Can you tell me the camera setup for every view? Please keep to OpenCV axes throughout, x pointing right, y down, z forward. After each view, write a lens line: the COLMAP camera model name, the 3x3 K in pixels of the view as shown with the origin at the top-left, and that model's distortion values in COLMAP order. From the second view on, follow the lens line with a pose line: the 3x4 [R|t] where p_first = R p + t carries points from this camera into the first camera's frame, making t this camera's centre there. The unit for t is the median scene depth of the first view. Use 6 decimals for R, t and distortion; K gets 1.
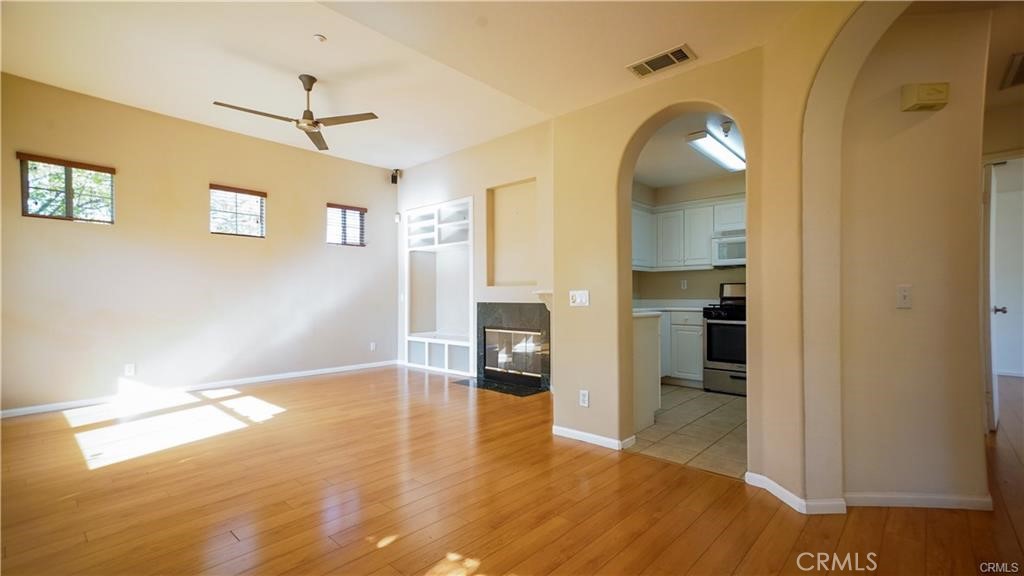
lens RADIAL K [[448.4, 0, 514.0], [0, 448.4, 292.0], [0, 0, 1]] dist [0.018562, 0.000617]
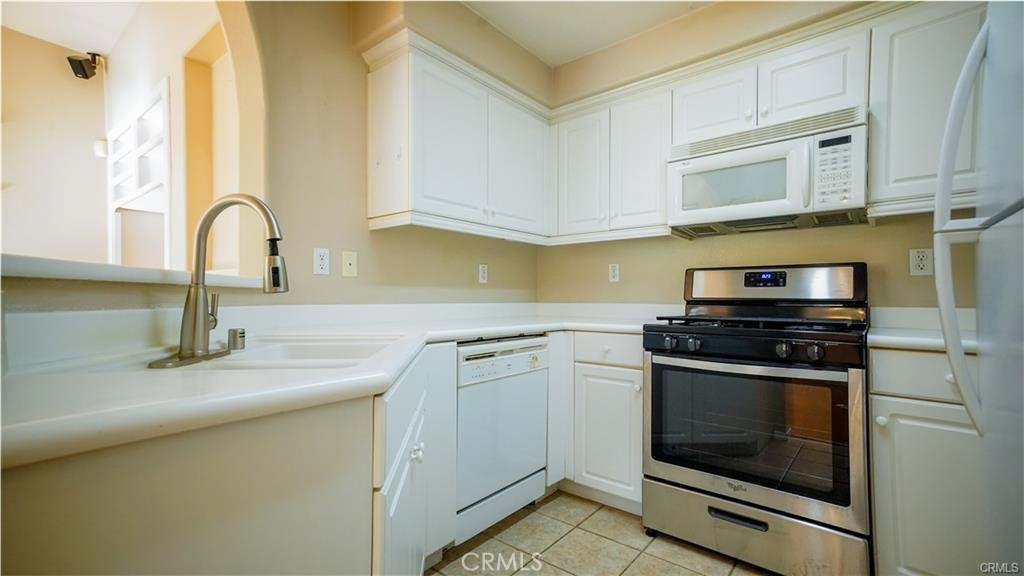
lens RADIAL K [[448.4, 0, 509.3], [0, 448.4, 295.0], [0, 0, 1]] dist [0.018562, 0.000617]
pose [[0.998438, 0.007003, 0.055427, 0.266898], [-0.007274, 0.999963, 0.004685, 0.006900], [-0.055393, -0.005081, 0.998452, 0.581256]]
